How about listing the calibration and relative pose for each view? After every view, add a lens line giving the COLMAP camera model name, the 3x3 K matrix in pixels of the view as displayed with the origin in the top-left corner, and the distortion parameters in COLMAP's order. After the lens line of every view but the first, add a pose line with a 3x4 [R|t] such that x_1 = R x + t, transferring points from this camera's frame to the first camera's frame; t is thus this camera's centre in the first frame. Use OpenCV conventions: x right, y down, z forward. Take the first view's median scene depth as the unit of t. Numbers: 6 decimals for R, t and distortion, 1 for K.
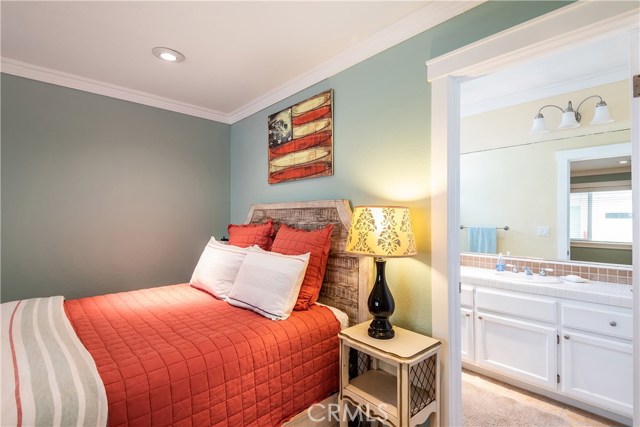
lens RADIAL K [[310.0, 0, 318.1], [0, 310.0, 214.3], [0, 0, 1]] dist [0.010371, -0.002592]
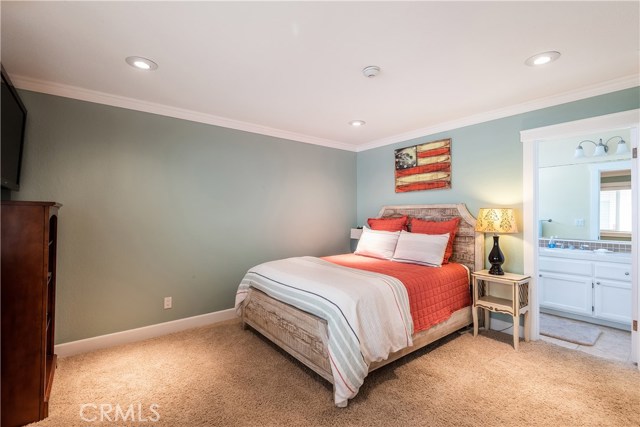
lens RADIAL K [[295.2, 0, 316.8], [0, 295.2, 213.8], [0, 0, 1]] dist [0.004292, -0.000778]
pose [[0.996606, -0.006950, -0.082028, -0.514575], [0.008053, 0.999881, 0.013131, -0.015591], [0.081927, -0.013747, 0.996544, -0.628805]]
